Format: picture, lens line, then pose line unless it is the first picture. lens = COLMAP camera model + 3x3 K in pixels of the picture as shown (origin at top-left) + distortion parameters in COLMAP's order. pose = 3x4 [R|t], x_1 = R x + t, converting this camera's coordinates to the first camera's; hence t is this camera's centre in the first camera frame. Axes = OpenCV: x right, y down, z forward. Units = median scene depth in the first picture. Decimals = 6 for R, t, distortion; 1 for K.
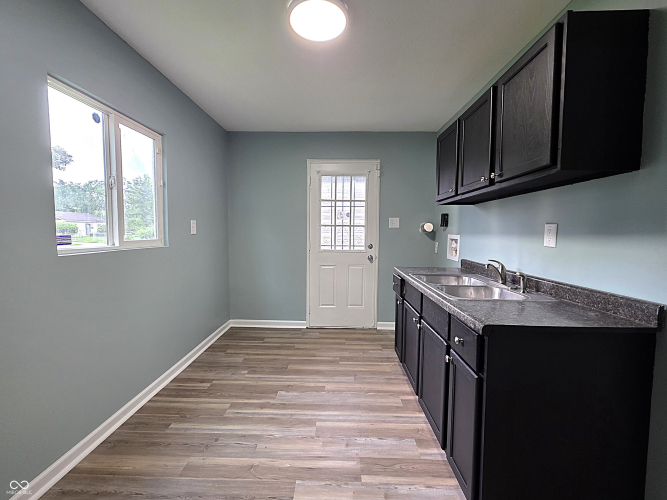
lens RADIAL K [[275.2, 0, 327.1], [0, 275.2, 249.3], [0, 0, 1]] dist [0.000116, 0.000021]
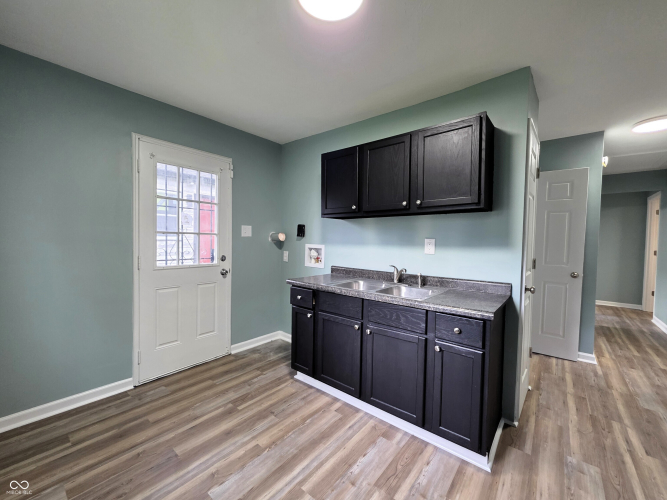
lens RADIAL K [[275.2, 0, 327.1], [0, 275.2, 249.3], [0, 0, 1]] dist [0.000116, 0.000021]
pose [[0.614731, -0.021552, 0.788443, -0.393728], [0.040622, 0.999165, -0.004360, -0.027612], [-0.787690, 0.034708, 0.615093, 0.291113]]
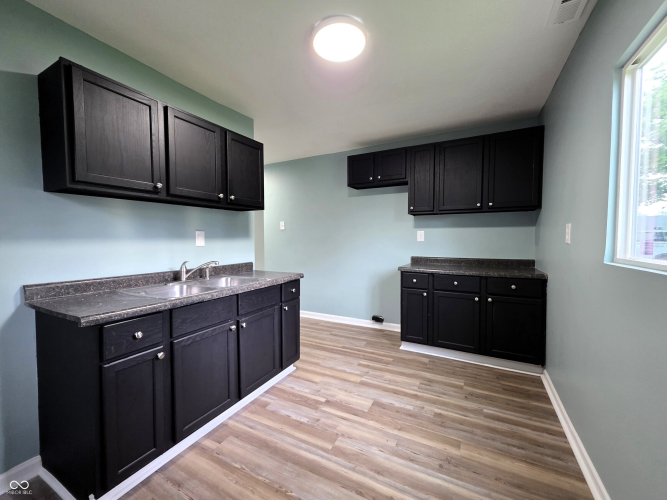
lens RADIAL K [[271.7, 0, 334.7], [0, 271.7, 247.8], [0, 0, 1]] dist [0.001061, 0.000009]
pose [[-0.906625, -0.020794, 0.421424, -0.271376], [0.022970, 0.994871, 0.098507, -0.072366], [-0.421311, 0.098989, -0.901498, 1.143837]]
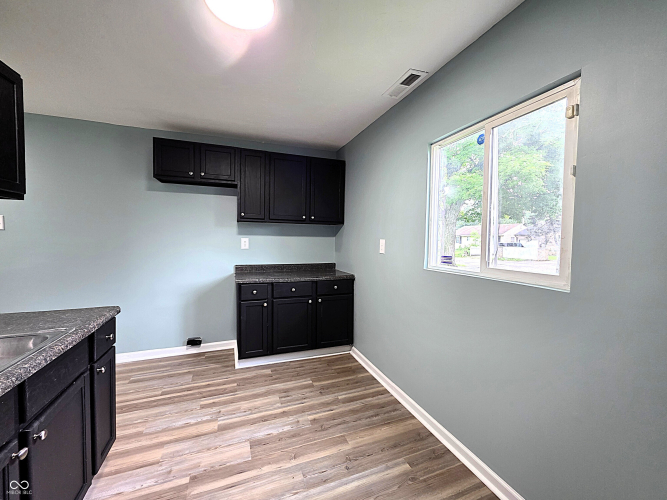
lens RADIAL K [[266.7, 0, 330.0], [0, 266.7, 248.0], [0, 0, 1]] dist [0.002120, 0.000140]
pose [[-0.920000, -0.006614, -0.391862, 0.017276], [-0.046086, 0.994746, 0.091410, -0.098525], [0.389199, 0.102157, -0.915472, 1.067647]]
